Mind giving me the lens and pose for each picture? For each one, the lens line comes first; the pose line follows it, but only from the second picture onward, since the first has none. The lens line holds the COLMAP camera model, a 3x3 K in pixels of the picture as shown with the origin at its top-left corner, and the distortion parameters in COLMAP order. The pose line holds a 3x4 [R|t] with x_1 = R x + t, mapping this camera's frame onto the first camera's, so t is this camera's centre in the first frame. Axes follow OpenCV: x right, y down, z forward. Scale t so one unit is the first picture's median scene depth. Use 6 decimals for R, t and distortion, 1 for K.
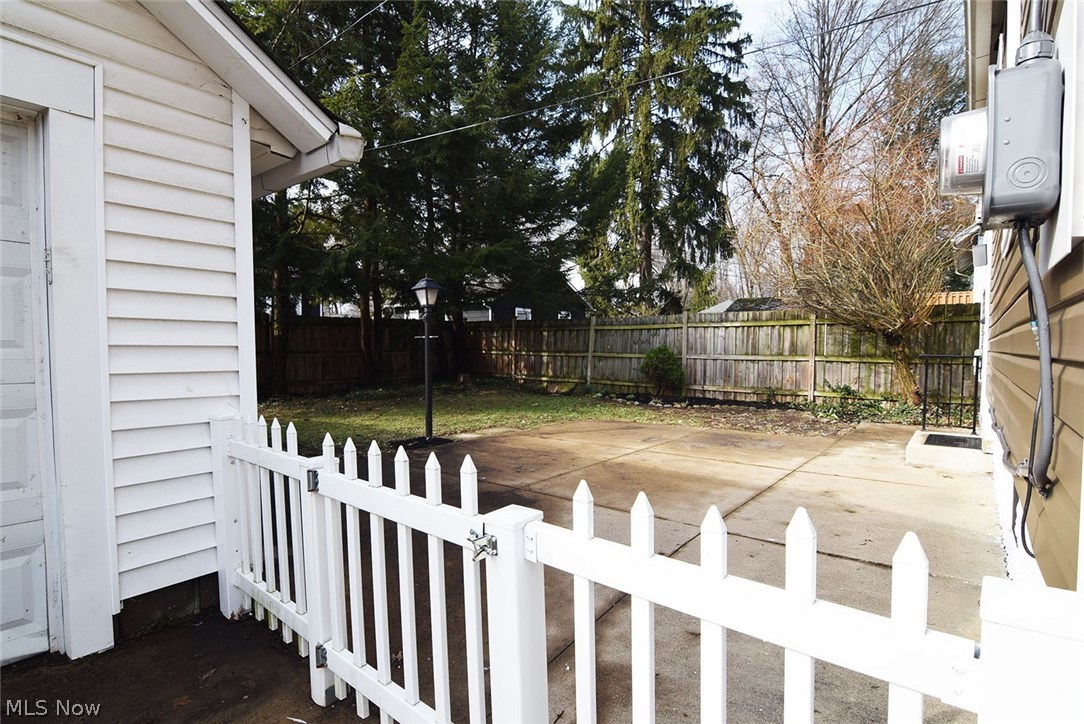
lens RADIAL K [[529.0, 0, 541.1], [0, 529.0, 364.9], [0, 0, 1]] dist [0.000392, -0.013940]
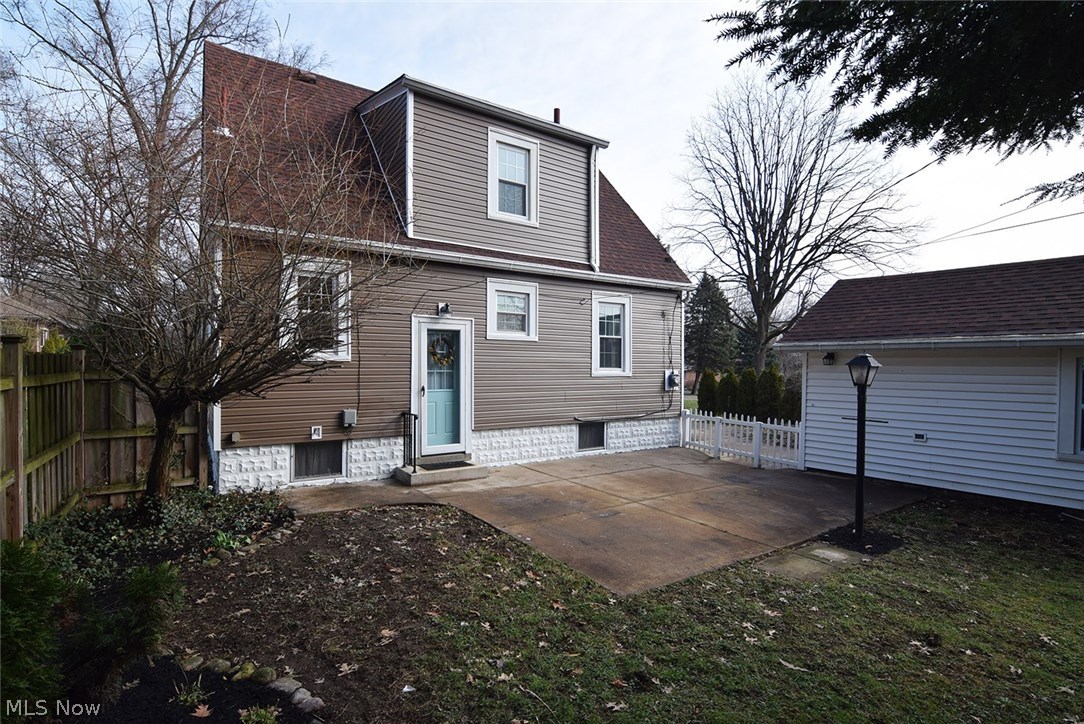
lens RADIAL K [[529.0, 0, 541.1], [0, 529.0, 364.9], [0, 0, 1]] dist [0.000392, -0.013940]
pose [[-0.962245, -0.006560, 0.272104, 0.076250], [0.001005, 0.999617, 0.027654, -0.196370], [-0.272182, 0.026884, -0.961870, 2.349592]]
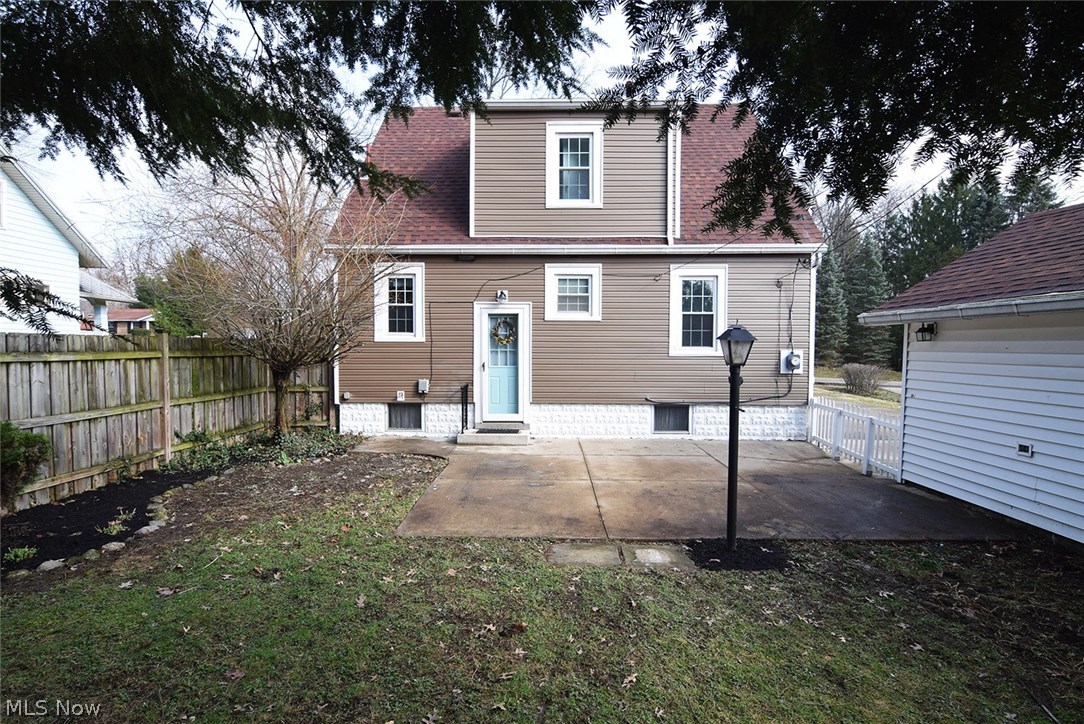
lens RADIAL K [[529.0, 0, 541.1], [0, 529.0, 364.9], [0, 0, 1]] dist [0.000392, -0.013940]
pose [[-0.625427, -0.029202, 0.779736, -0.711604], [0.020358, 0.998349, 0.053718, -0.177571], [-0.780017, 0.049471, -0.623800, 1.941064]]
